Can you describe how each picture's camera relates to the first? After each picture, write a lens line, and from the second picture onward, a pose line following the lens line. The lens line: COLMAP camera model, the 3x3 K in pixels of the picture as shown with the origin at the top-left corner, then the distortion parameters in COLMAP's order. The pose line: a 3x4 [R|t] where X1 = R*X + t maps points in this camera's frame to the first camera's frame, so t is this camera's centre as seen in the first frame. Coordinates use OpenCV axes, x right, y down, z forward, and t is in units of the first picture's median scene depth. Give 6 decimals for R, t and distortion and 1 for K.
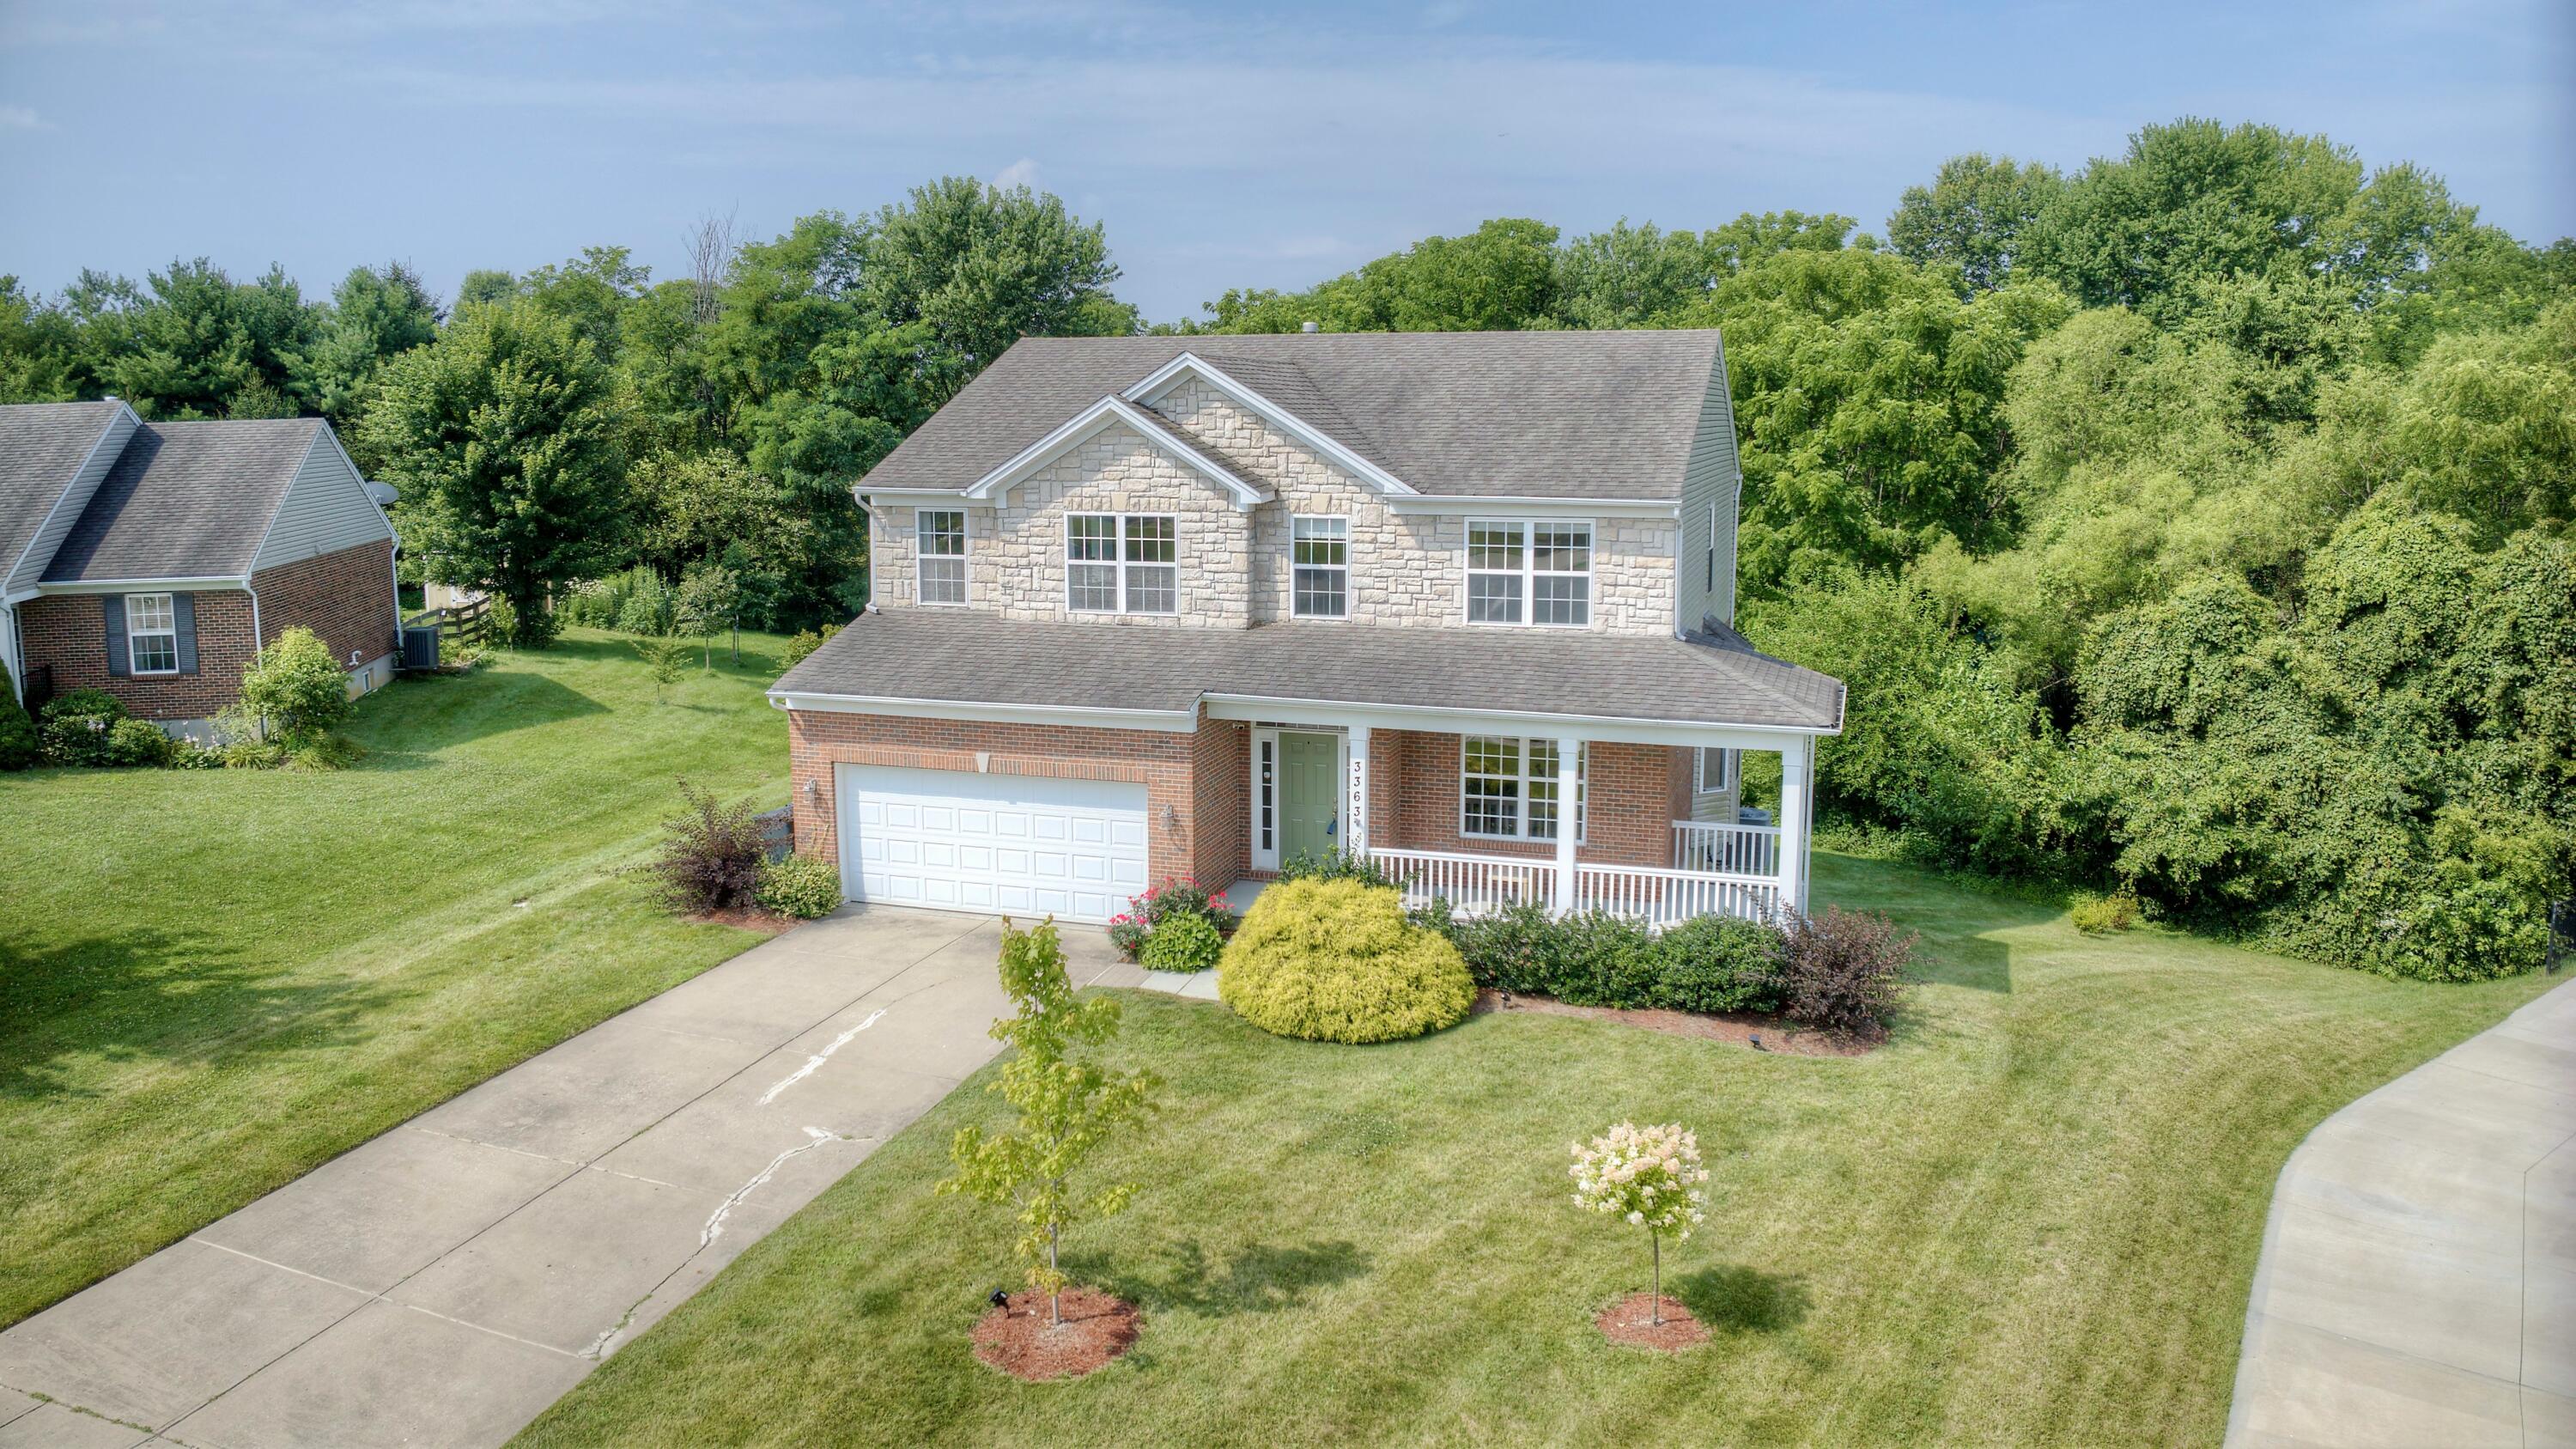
lens RADIAL K [[1807.0, 0, 1288.1], [0, 1807.0, 716.2], [0, 0, 1]] dist [-0.100102, -0.018262]
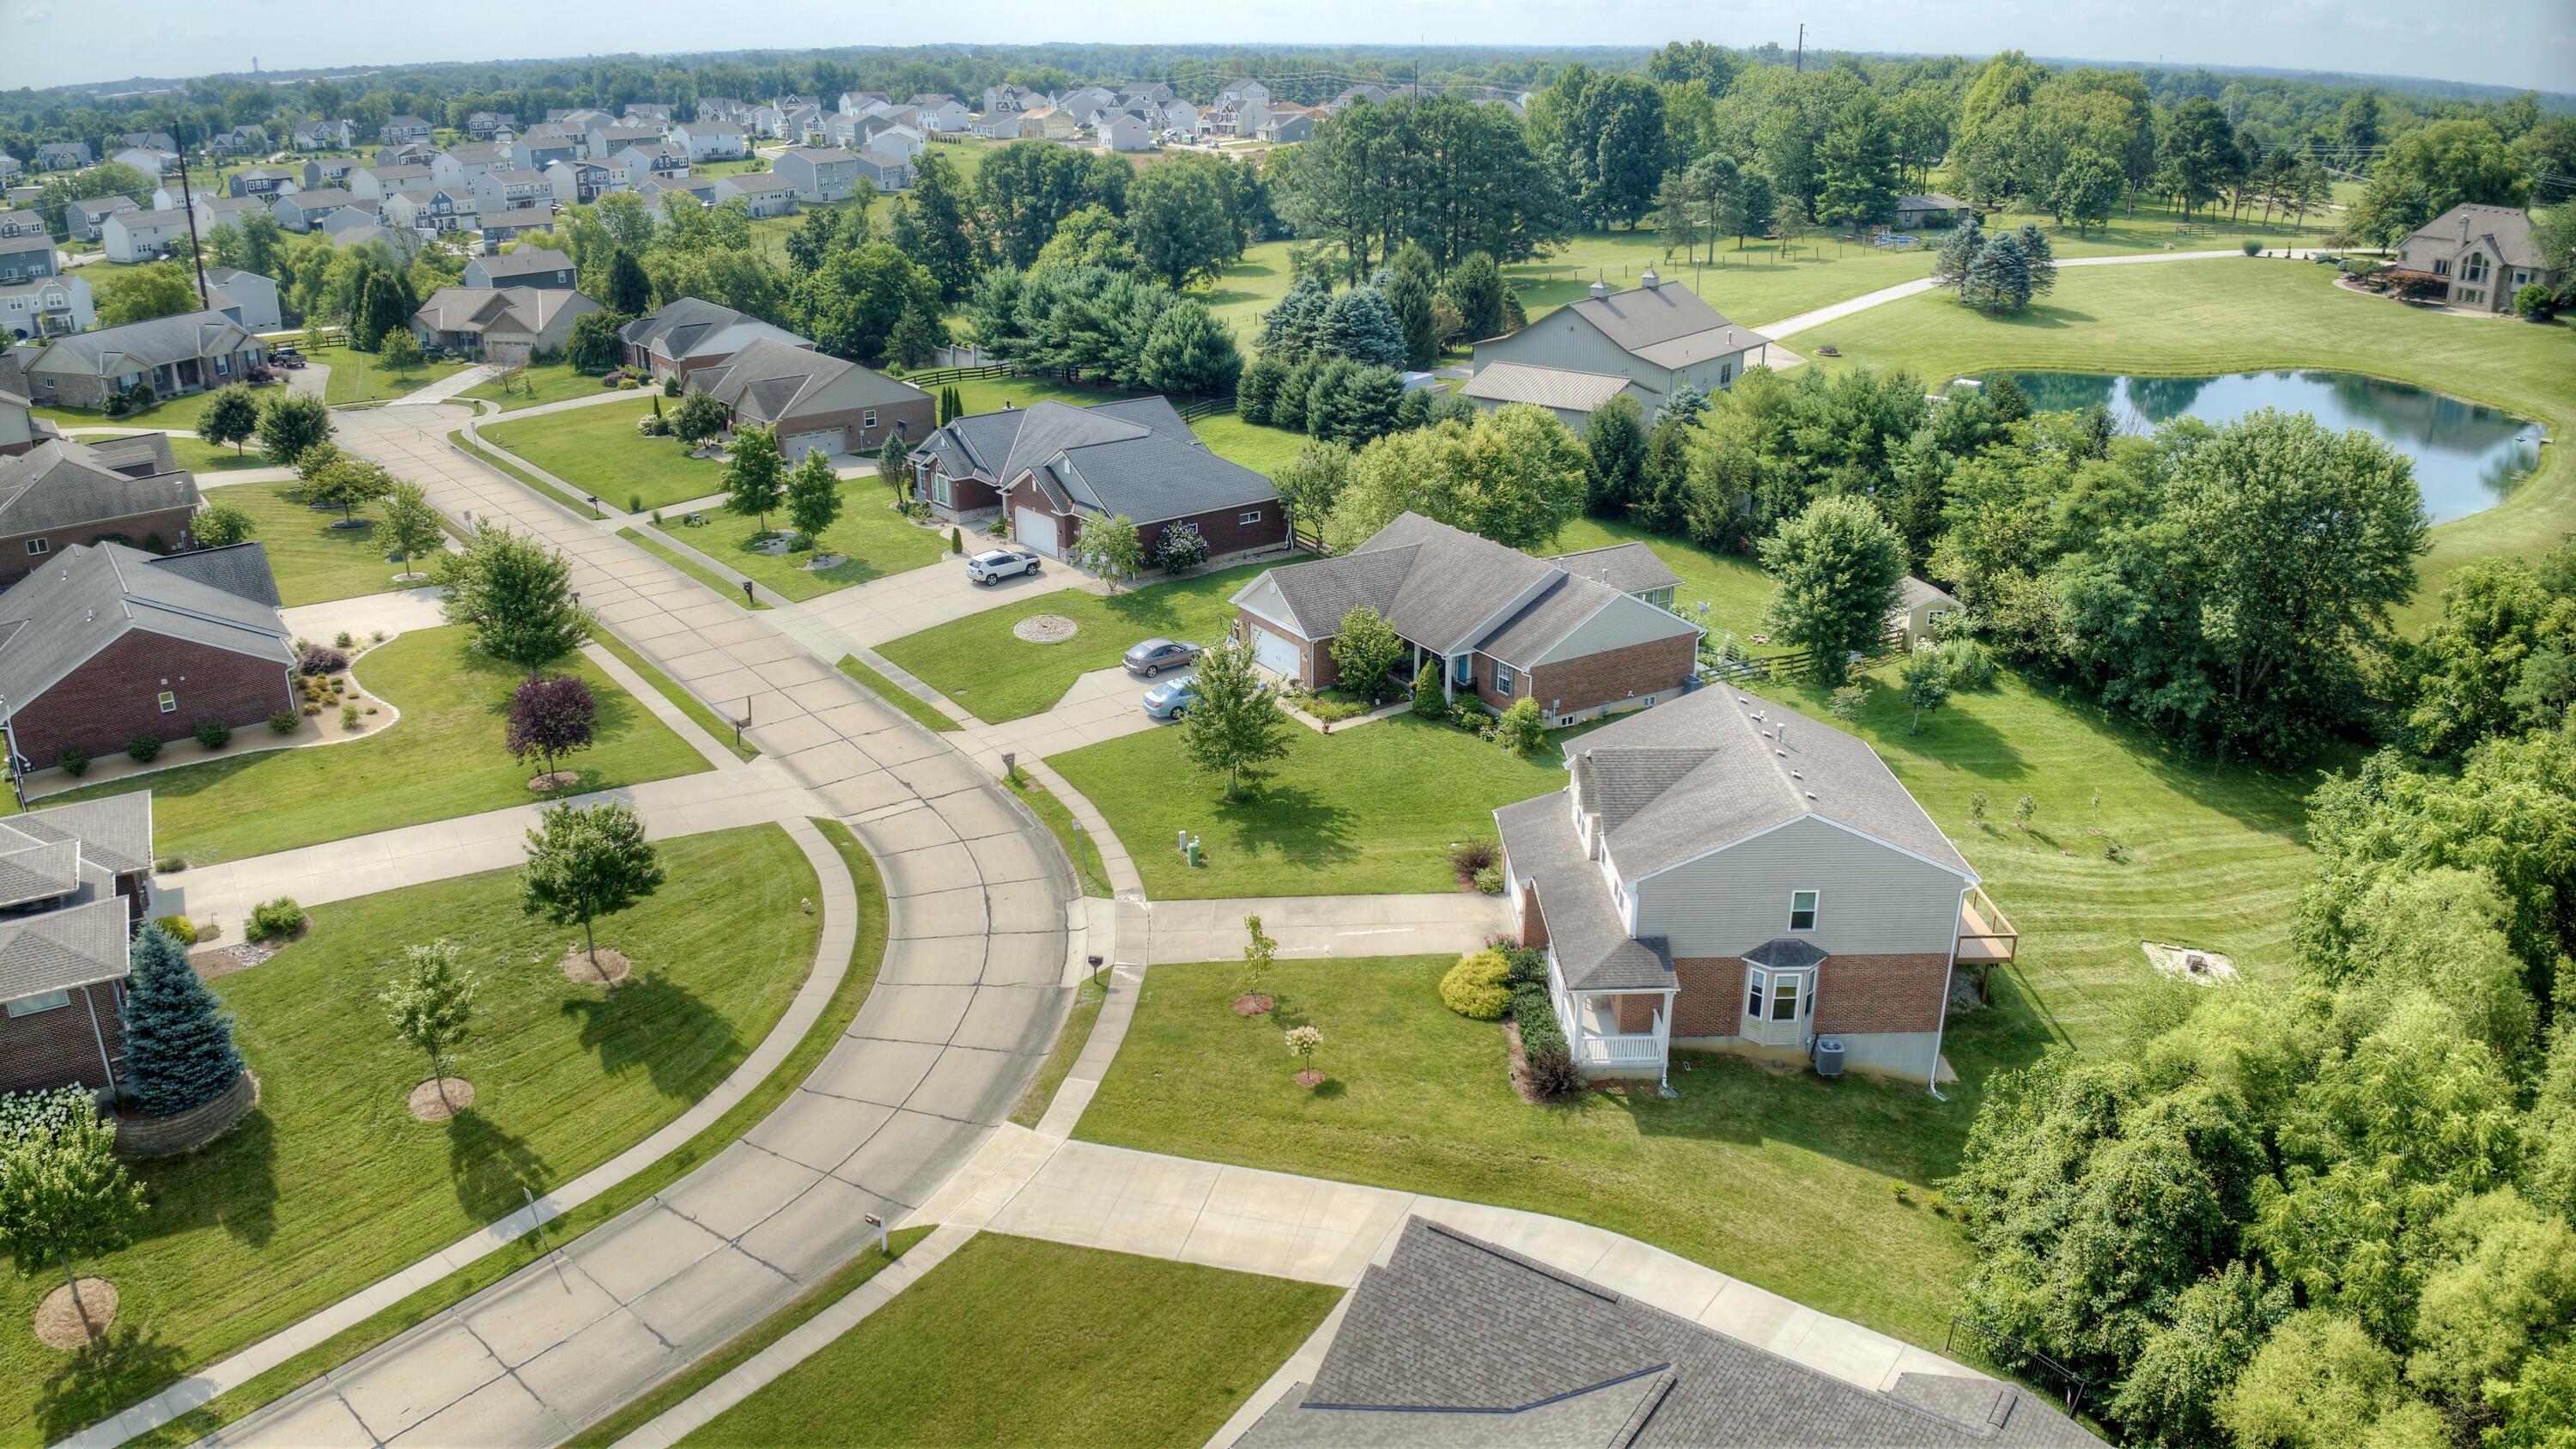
lens RADIAL K [[1807.0, 0, 1288.1], [0, 1807.0, 716.2], [0, 0, 1]] dist [-0.100102, -0.018262]
pose [[0.317869, 0.332817, -0.887802, 1.967016], [-0.152260, 0.942133, 0.298669, -0.905350], [0.935829, 0.040240, 0.350149, -0.264230]]
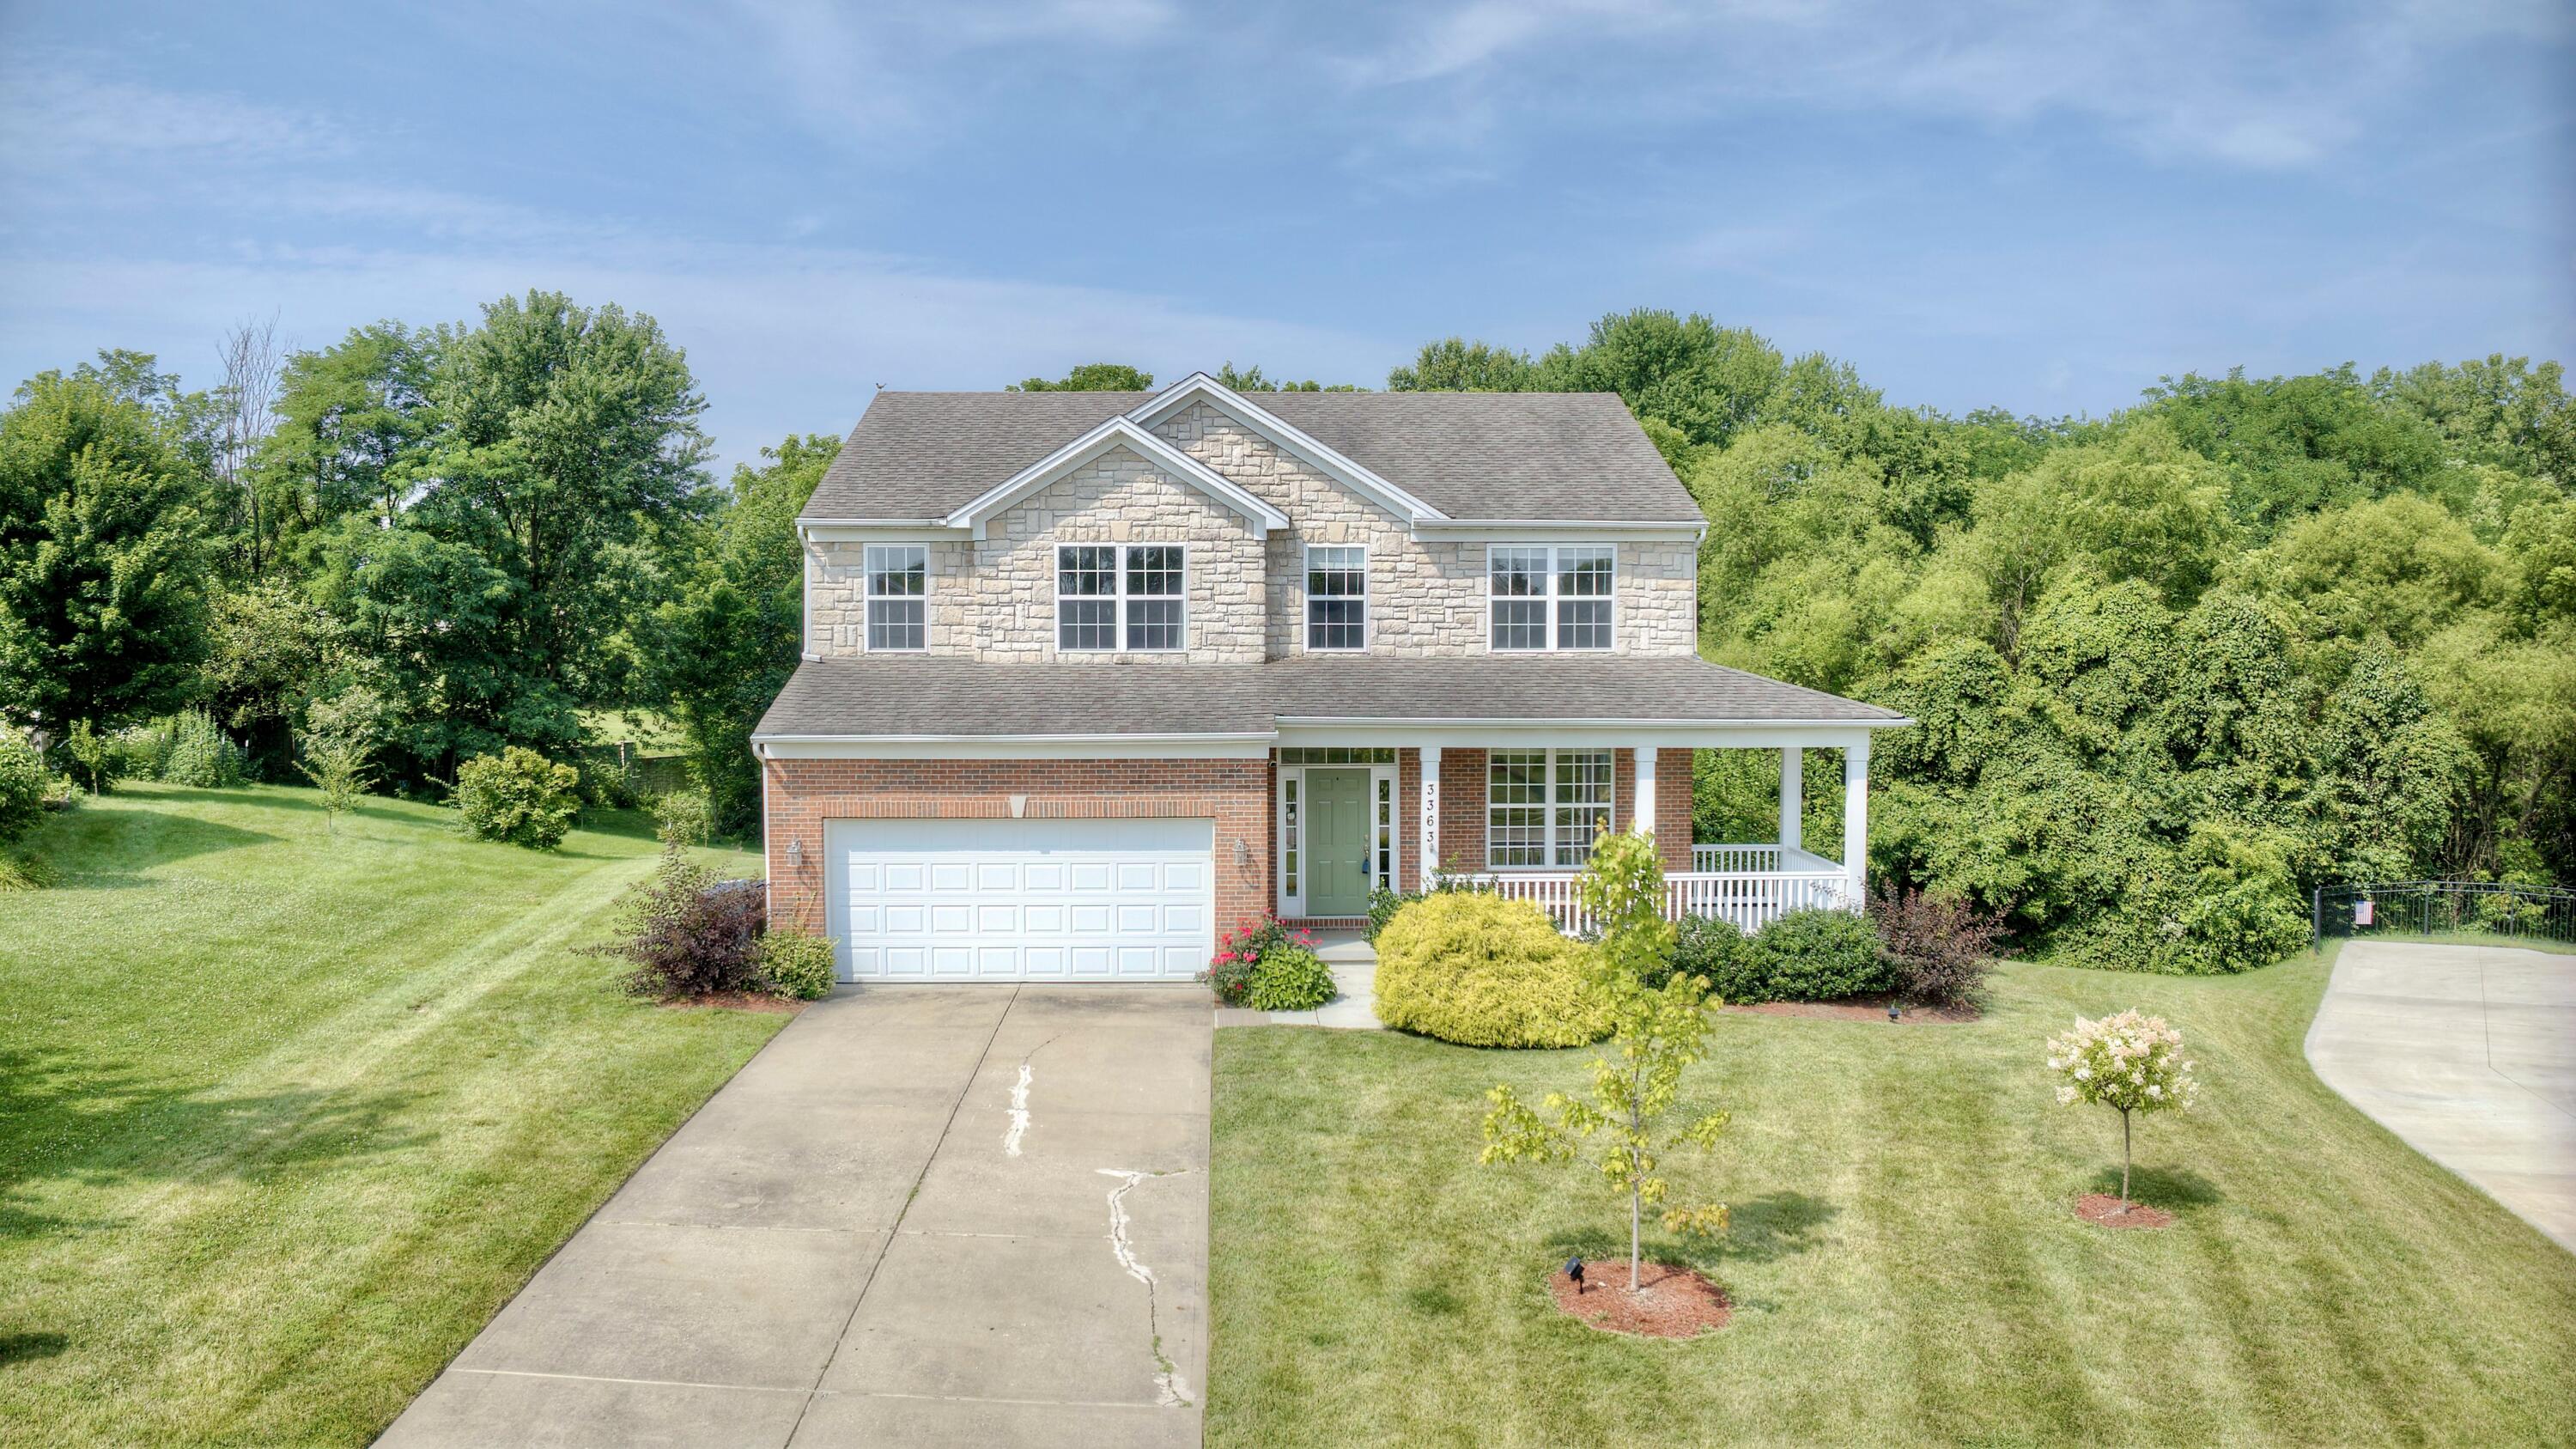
lens RADIAL K [[1807.0, 0, 1288.1], [0, 1807.0, 716.2], [0, 0, 1]] dist [-0.100102, -0.018262]
pose [[0.941464, -0.017874, 0.336639, -0.329996], [0.055677, 0.993124, -0.102981, 0.077720], [-0.332483, 0.115696, 0.935986, 0.108727]]
